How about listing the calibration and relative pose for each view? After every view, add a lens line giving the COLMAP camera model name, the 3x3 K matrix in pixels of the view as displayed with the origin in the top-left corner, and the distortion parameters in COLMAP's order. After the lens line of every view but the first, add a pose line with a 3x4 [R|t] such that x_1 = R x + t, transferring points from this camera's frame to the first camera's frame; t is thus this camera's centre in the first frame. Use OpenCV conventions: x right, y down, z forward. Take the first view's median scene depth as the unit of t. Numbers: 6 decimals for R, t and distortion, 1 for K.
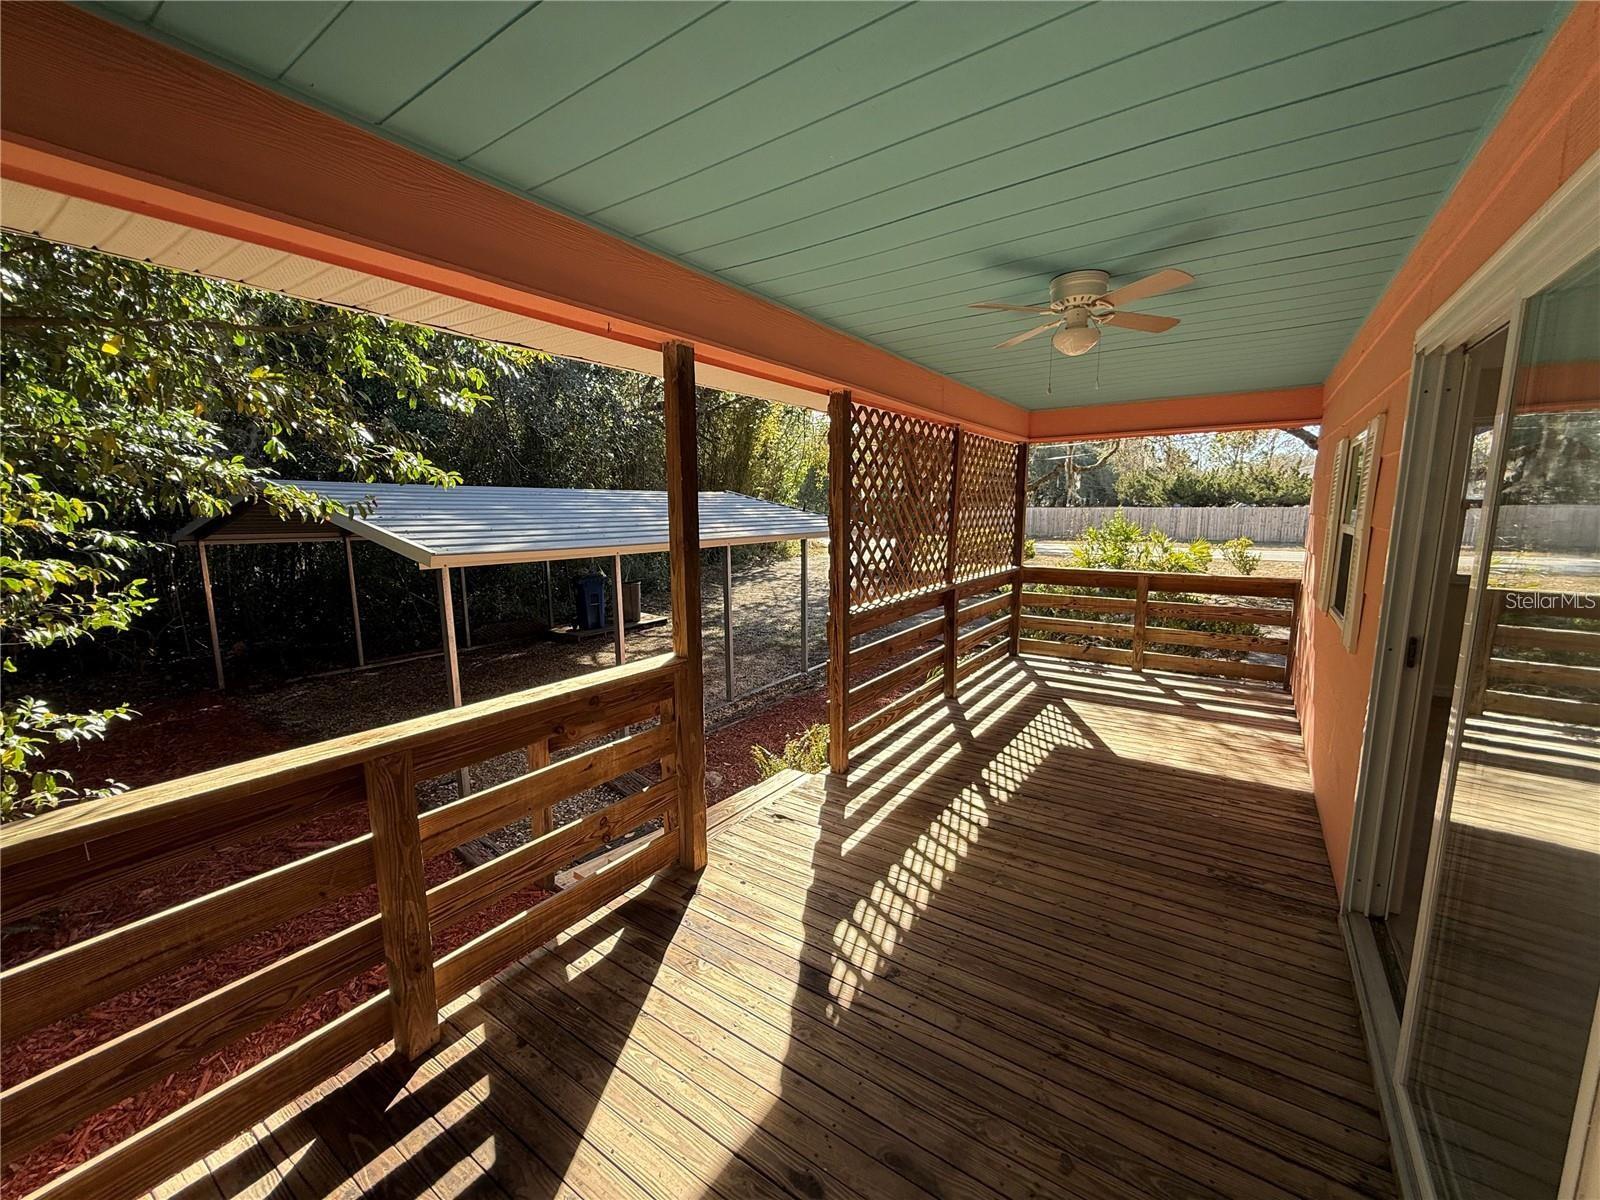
lens RADIAL K [[639.2, 0, 794.7], [0, 639.2, 600.7], [0, 0, 1]] dist [0.001314, -0.000294]
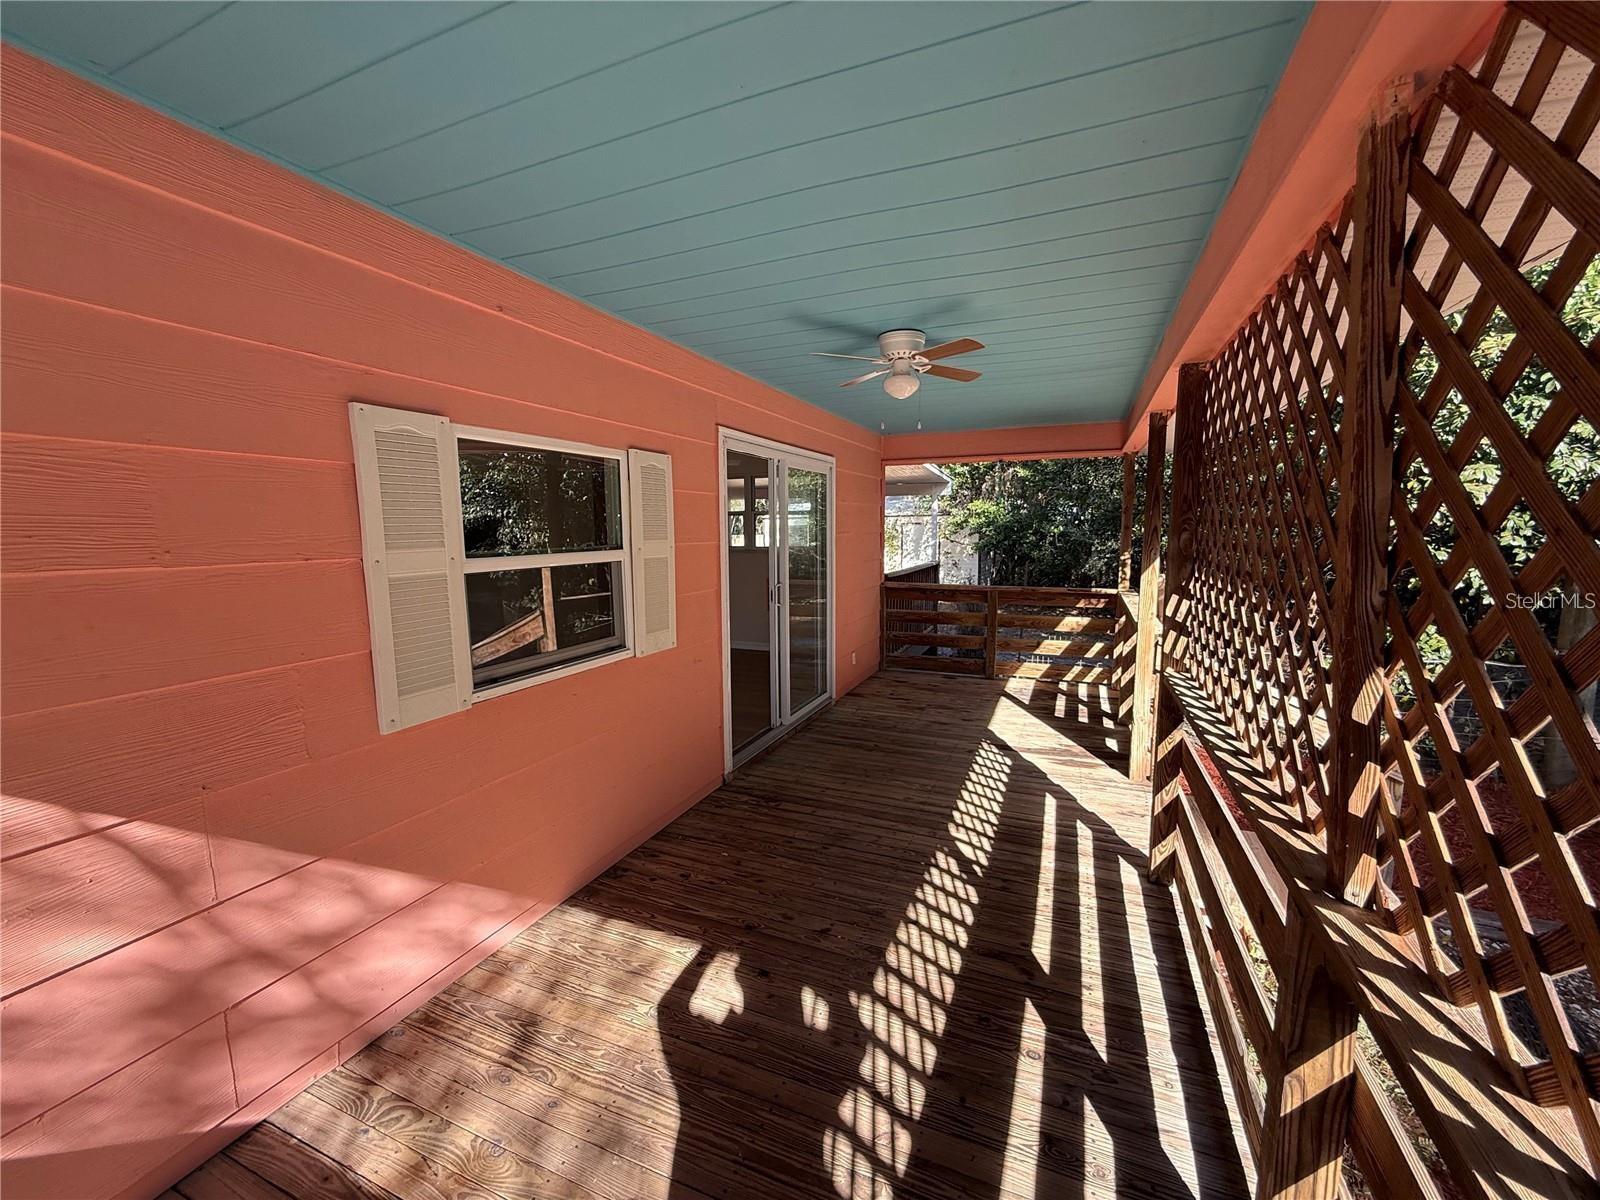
lens RADIAL K [[639.2, 0, 794.7], [0, 639.2, 600.7], [0, 0, 1]] dist [0.001314, -0.000294]
pose [[-0.981273, 0.036970, -0.189041, 0.677617], [-0.012902, 0.966590, 0.256003, -0.252887], [0.192189, 0.253648, -0.948011, 1.708653]]
